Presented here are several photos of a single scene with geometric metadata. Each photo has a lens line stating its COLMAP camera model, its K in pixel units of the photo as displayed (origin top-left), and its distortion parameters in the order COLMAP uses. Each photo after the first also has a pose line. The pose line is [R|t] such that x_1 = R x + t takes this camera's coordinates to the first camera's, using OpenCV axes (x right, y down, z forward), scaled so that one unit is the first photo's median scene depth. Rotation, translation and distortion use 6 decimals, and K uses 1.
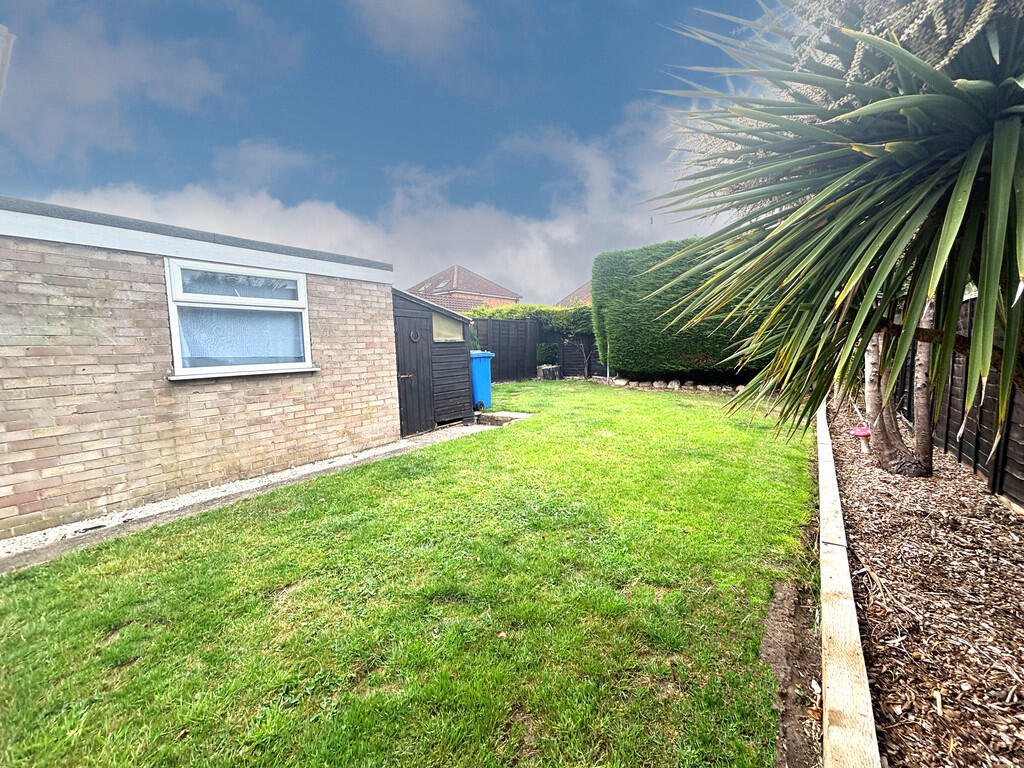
lens RADIAL K [[413.9, 0, 512.8], [0, 413.9, 382.9], [0, 0, 1]] dist [-0.003783, -0.000169]
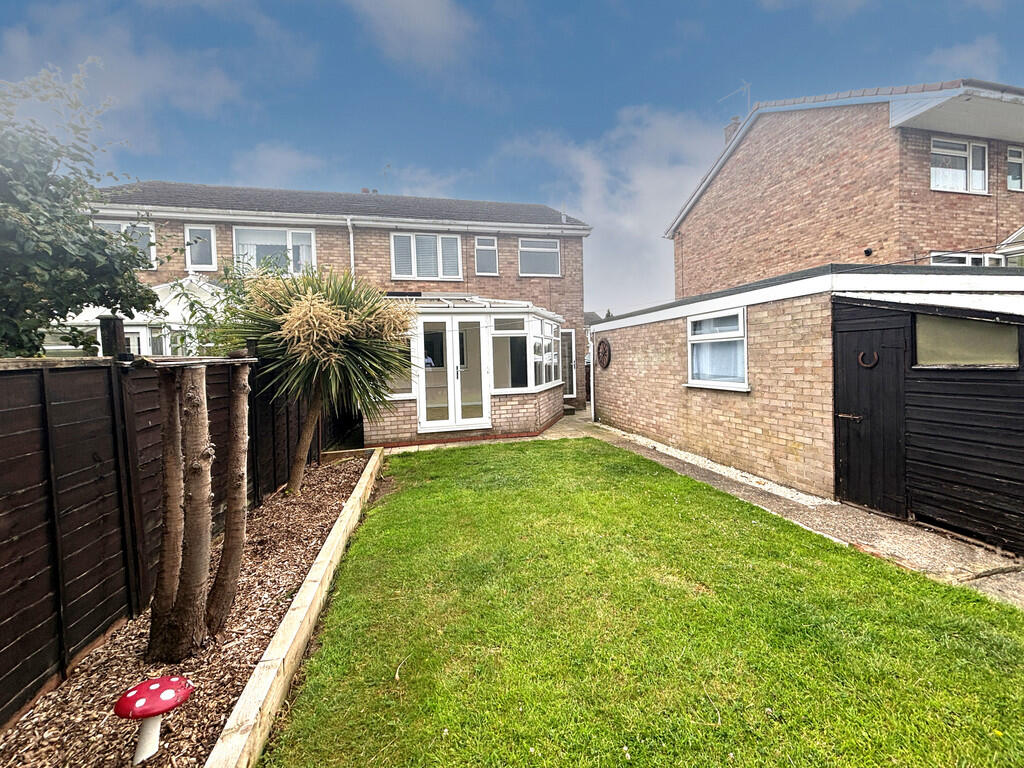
lens RADIAL K [[413.9, 0, 513.8], [0, 413.9, 380.2], [0, 0, 1]] dist [-0.003783, -0.000169]
pose [[-0.662961, 0.072613, -0.745124, 0.700161], [-0.029385, 0.991994, 0.122815, -0.162185], [0.748077, 0.103317, -0.655520, 1.145773]]
